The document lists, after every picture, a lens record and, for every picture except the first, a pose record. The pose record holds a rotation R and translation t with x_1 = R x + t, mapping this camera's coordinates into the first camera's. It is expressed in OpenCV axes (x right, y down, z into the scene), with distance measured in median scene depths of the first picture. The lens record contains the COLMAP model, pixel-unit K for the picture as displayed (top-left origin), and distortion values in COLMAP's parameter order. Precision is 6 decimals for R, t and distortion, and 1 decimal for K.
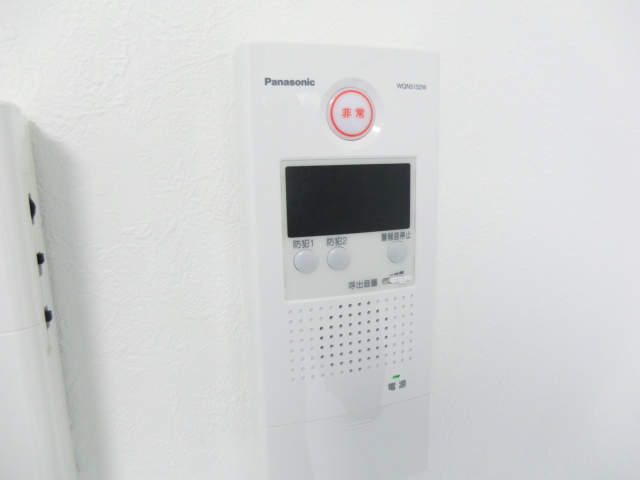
lens RADIAL K [[455.3, 0, 320.0], [0, 455.3, 241.5], [0, 0, 1]] dist [-0.077266, 0.036334]
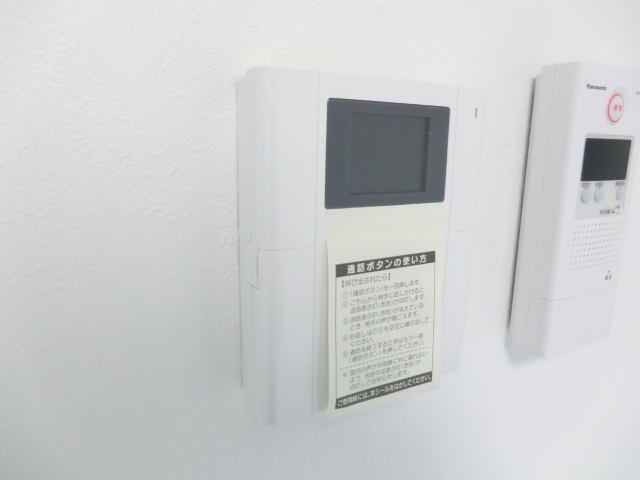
lens RADIAL K [[455.3, 0, 322.6], [0, 455.3, 237.3], [0, 0, 1]] dist [-0.077266, 0.036334]
pose [[0.984705, 0.005239, 0.174152, -1.202595], [-0.010658, 0.999487, 0.030193, 0.148717], [-0.173904, -0.031587, 0.984256, -0.412313]]
